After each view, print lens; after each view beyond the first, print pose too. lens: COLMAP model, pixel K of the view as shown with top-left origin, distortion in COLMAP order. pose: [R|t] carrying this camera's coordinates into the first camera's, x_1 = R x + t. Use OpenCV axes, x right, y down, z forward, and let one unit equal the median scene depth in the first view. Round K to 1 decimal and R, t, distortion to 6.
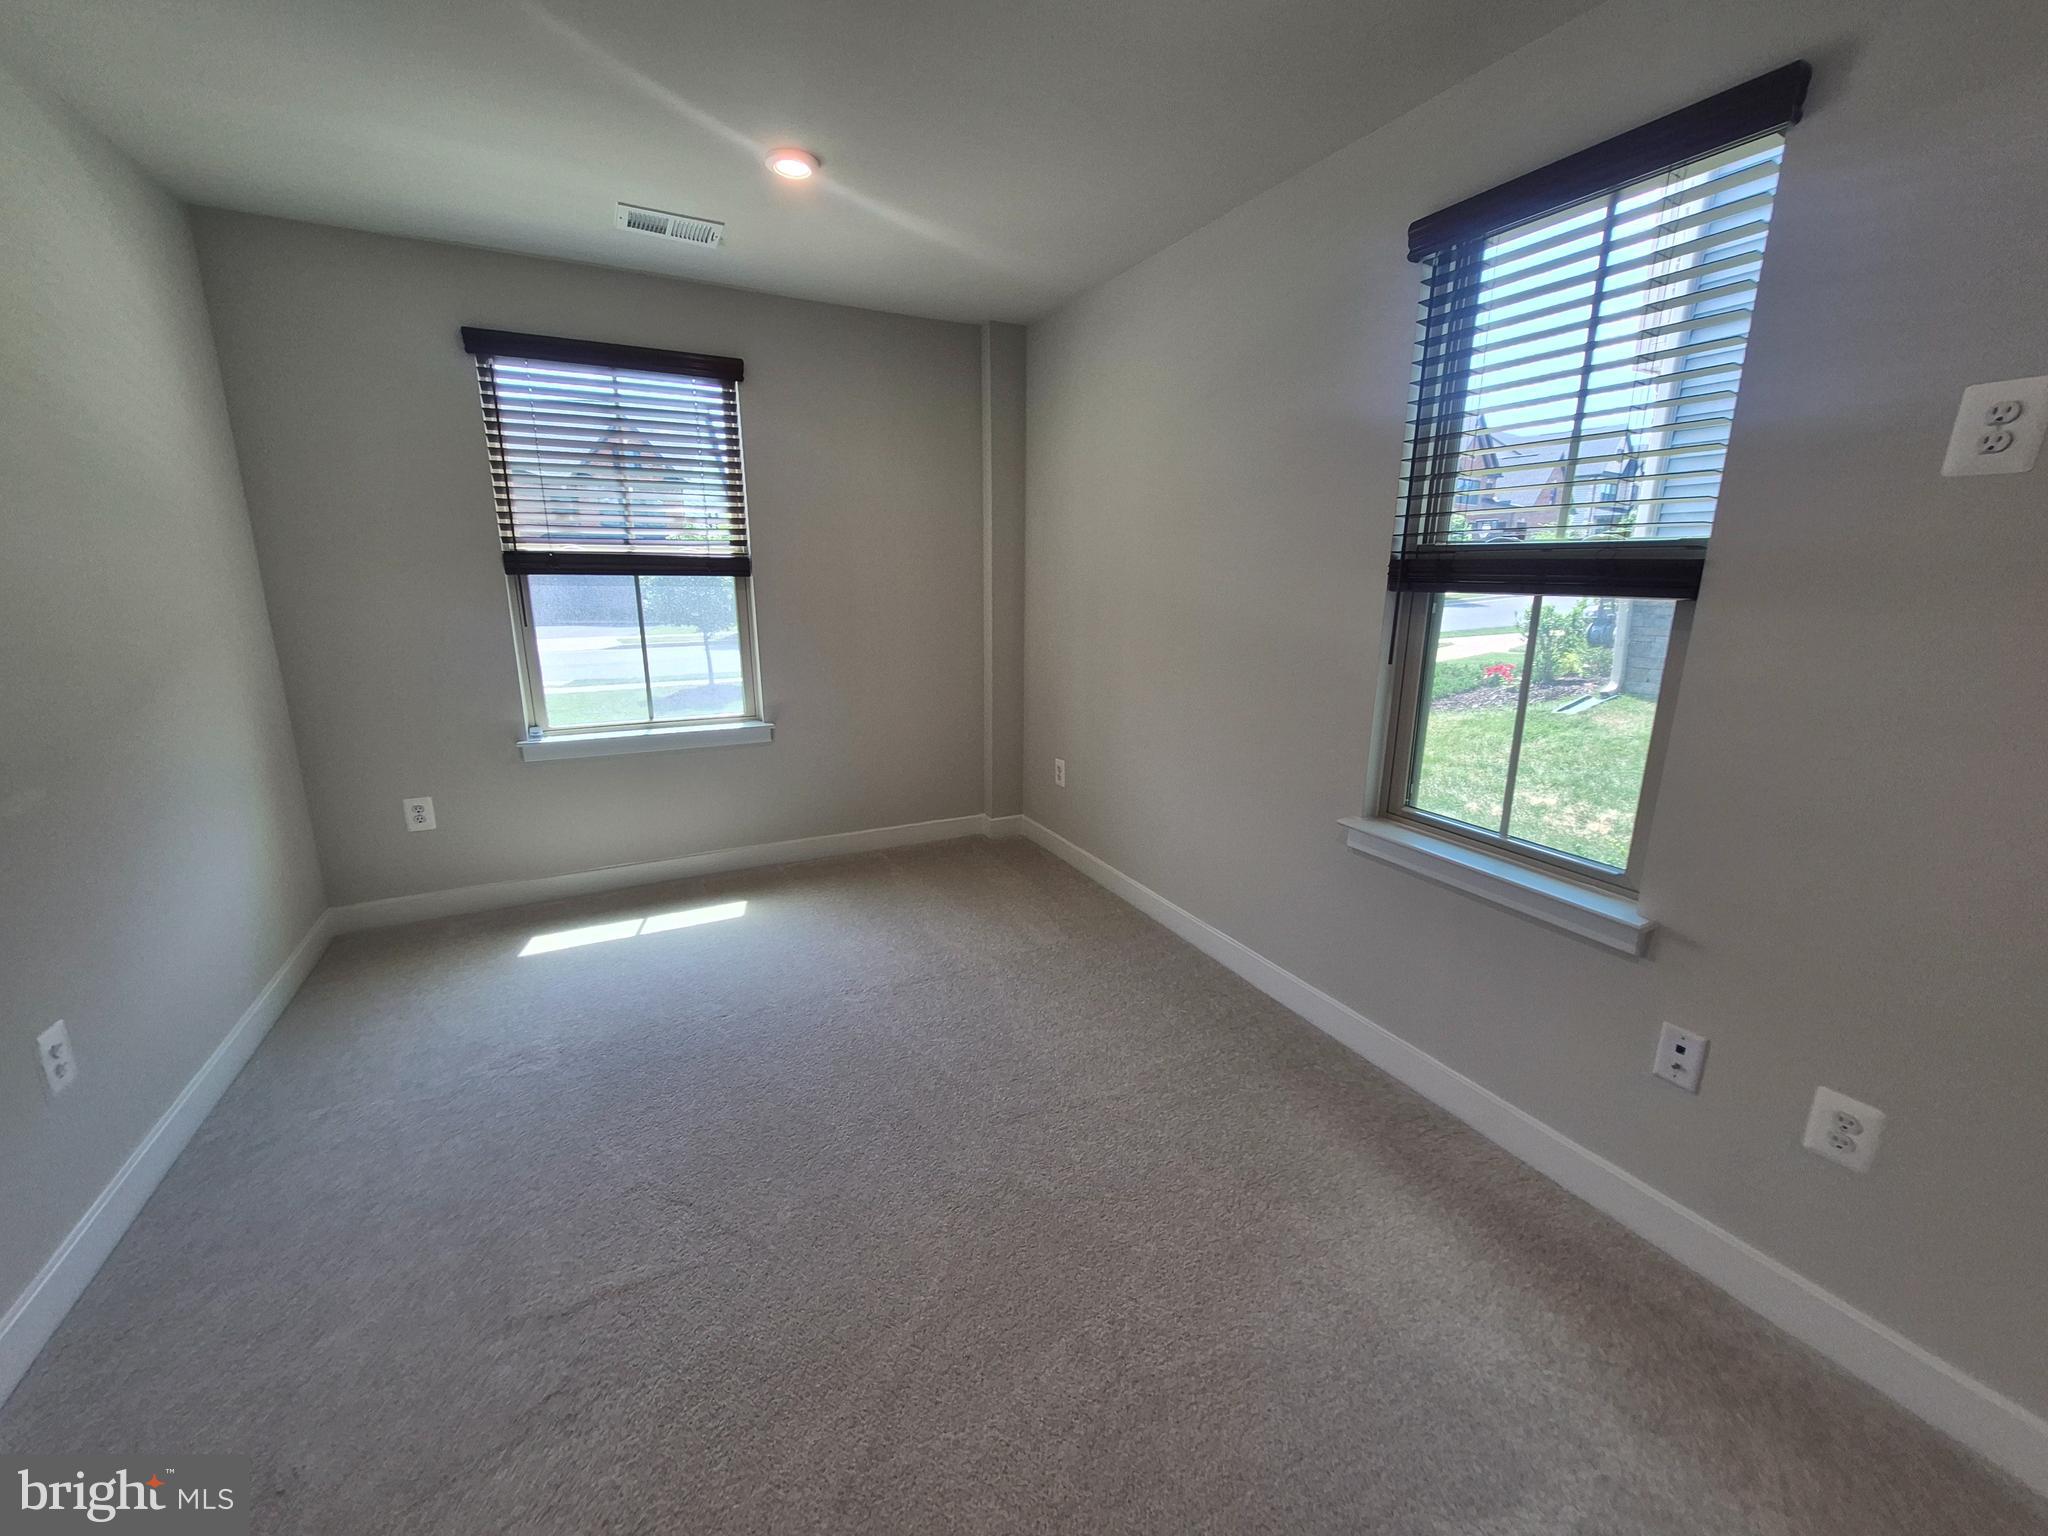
lens RADIAL K [[802.0, 0, 1039.0], [0, 802.0, 779.1], [0, 0, 1]] dist [-0.001558, -0.000425]
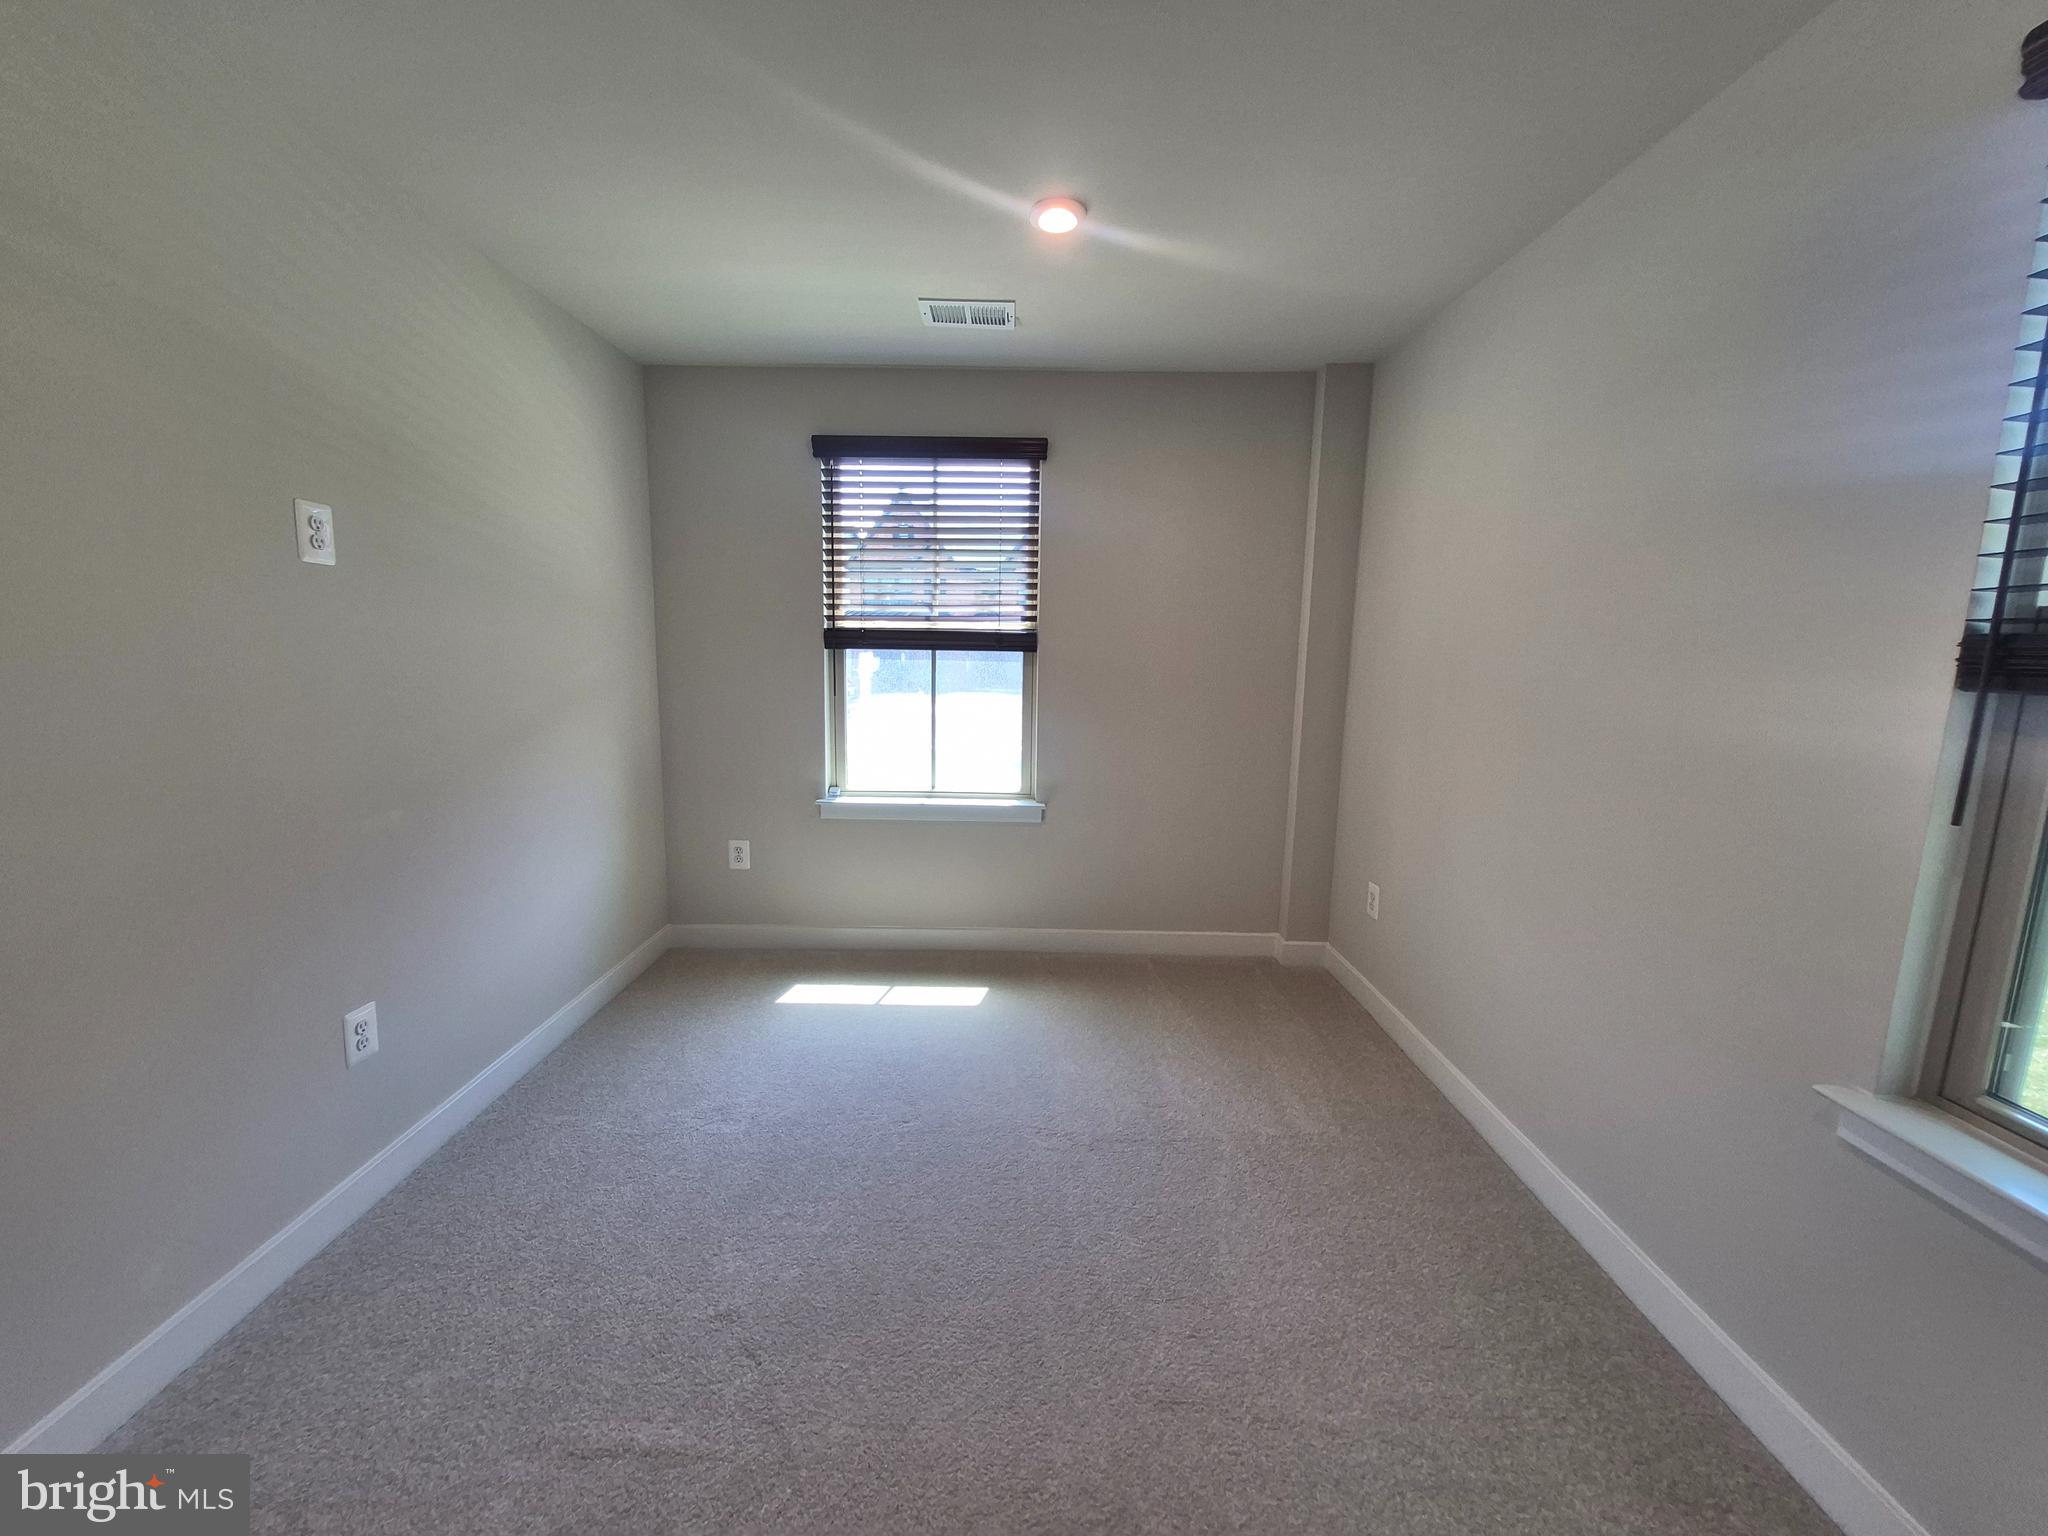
lens RADIAL K [[802.0, 0, 1010.4], [0, 802.0, 773.2], [0, 0, 1]] dist [-0.001558, -0.000425]
pose [[0.880518, 0.080481, -0.467130, 0.086991], [-0.126374, 0.989670, -0.067701, -0.041736], [0.456856, 0.118645, 0.881593, 0.159426]]
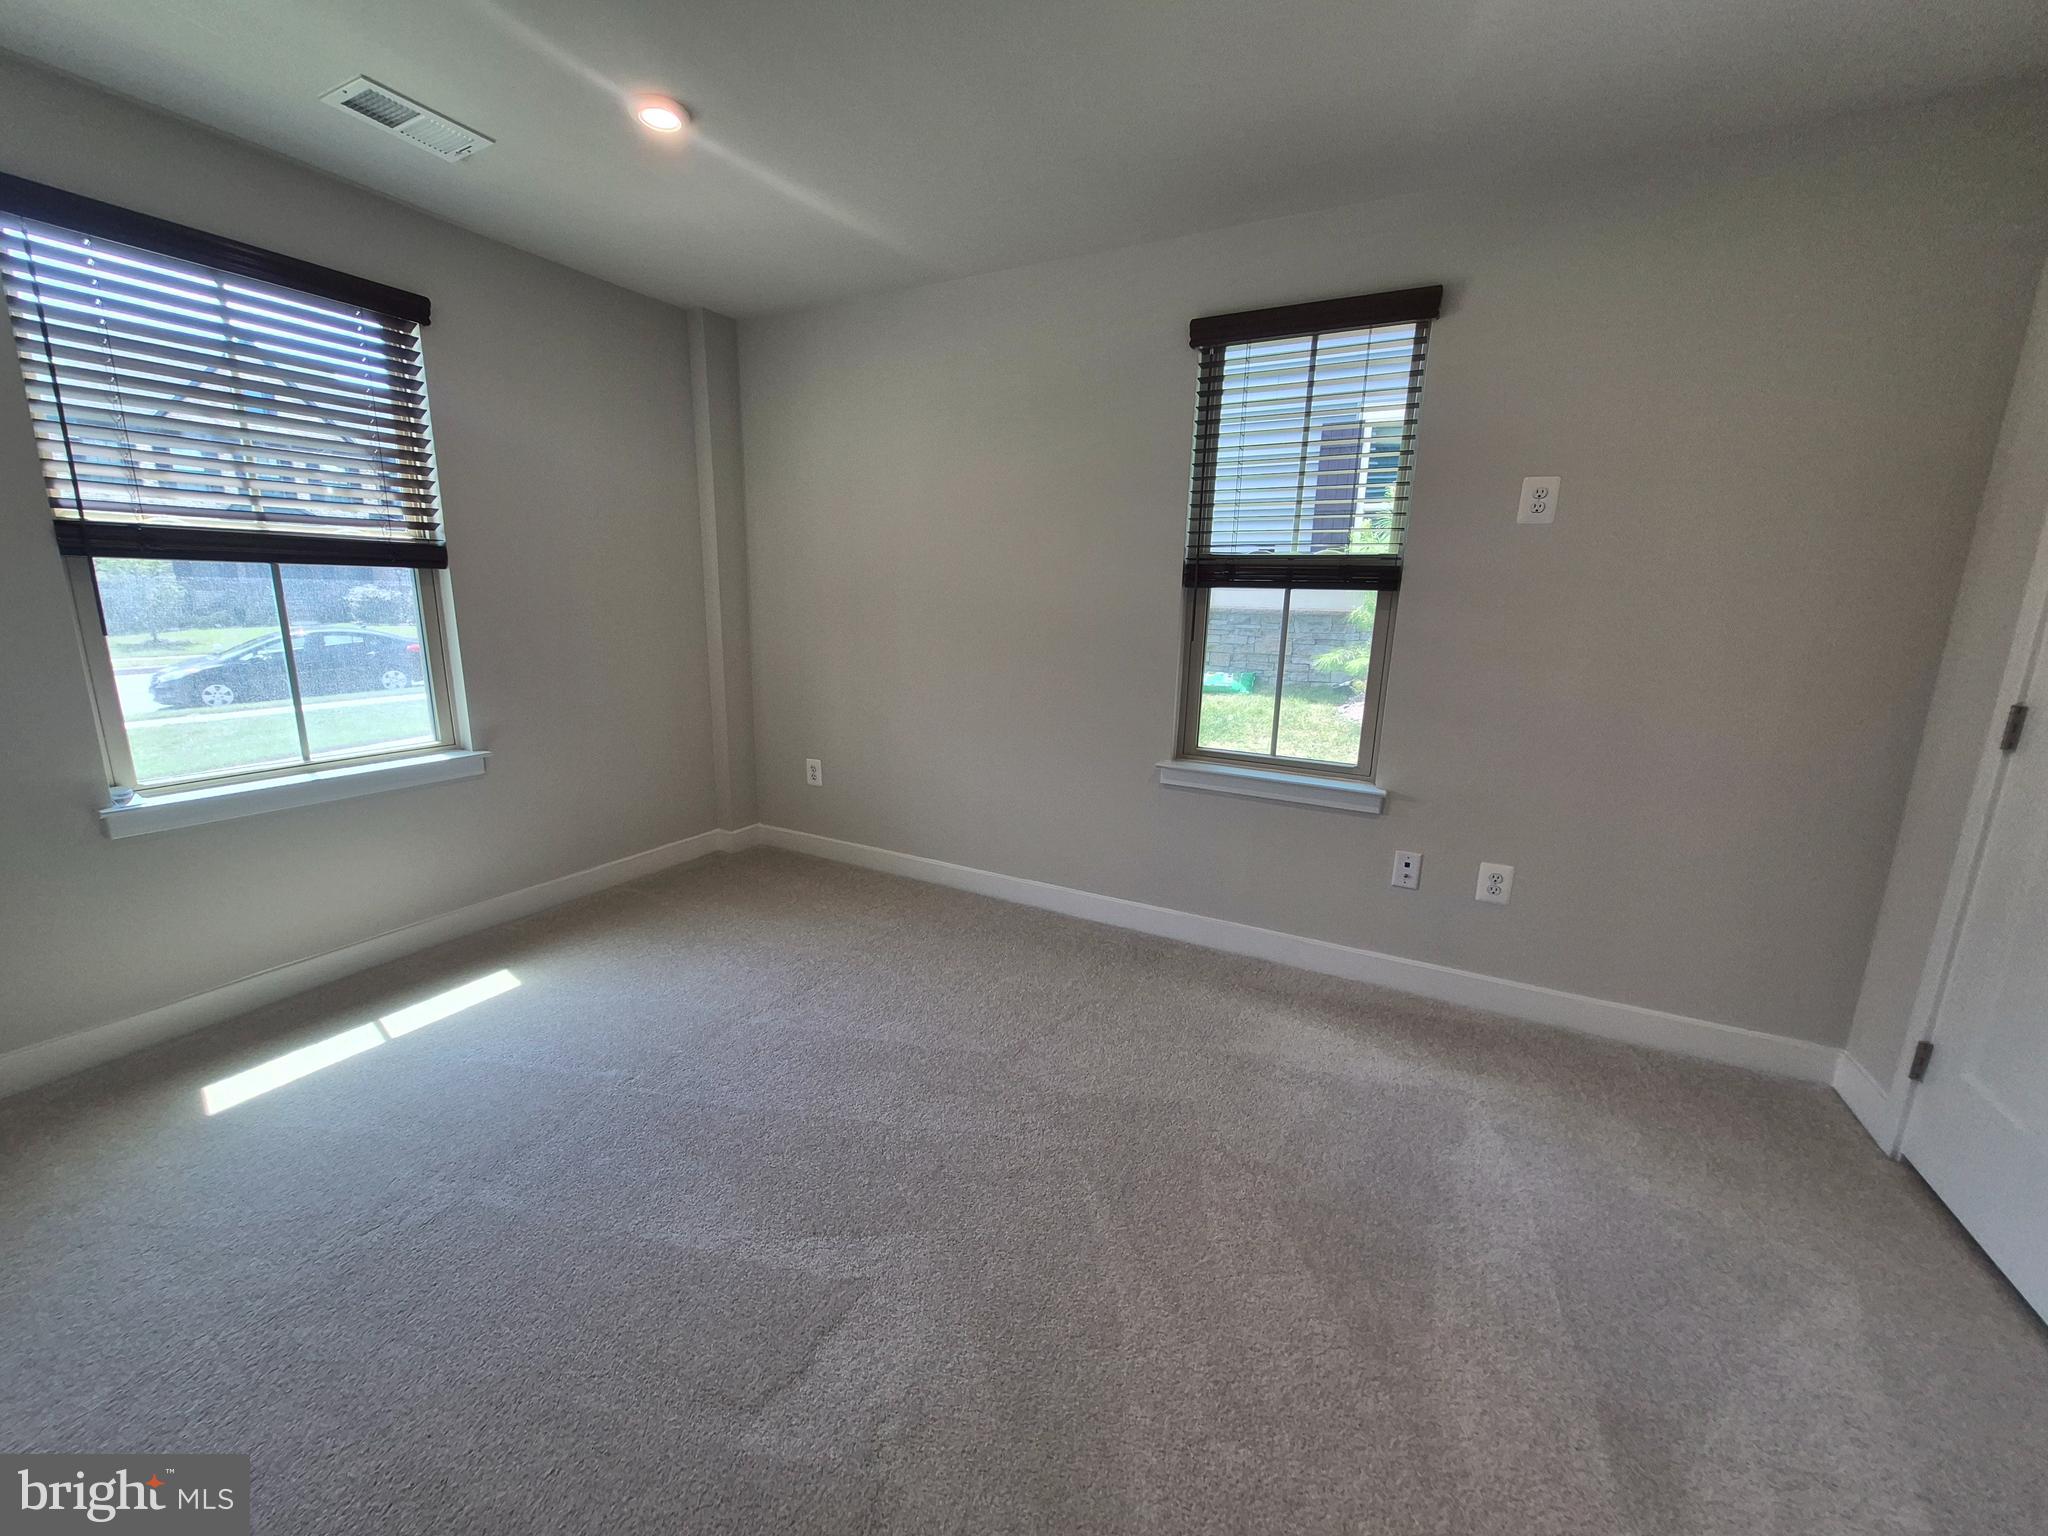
lens RADIAL K [[802.0, 0, 1010.2], [0, 802.0, 774.1], [0, 0, 1]] dist [-0.001558, -0.000425]
pose [[0.822811, -0.118146, 0.555899, -0.403681], [0.129770, 0.991369, 0.018618, 0.009017], [-0.553301, 0.056820, 0.831041, 0.041287]]
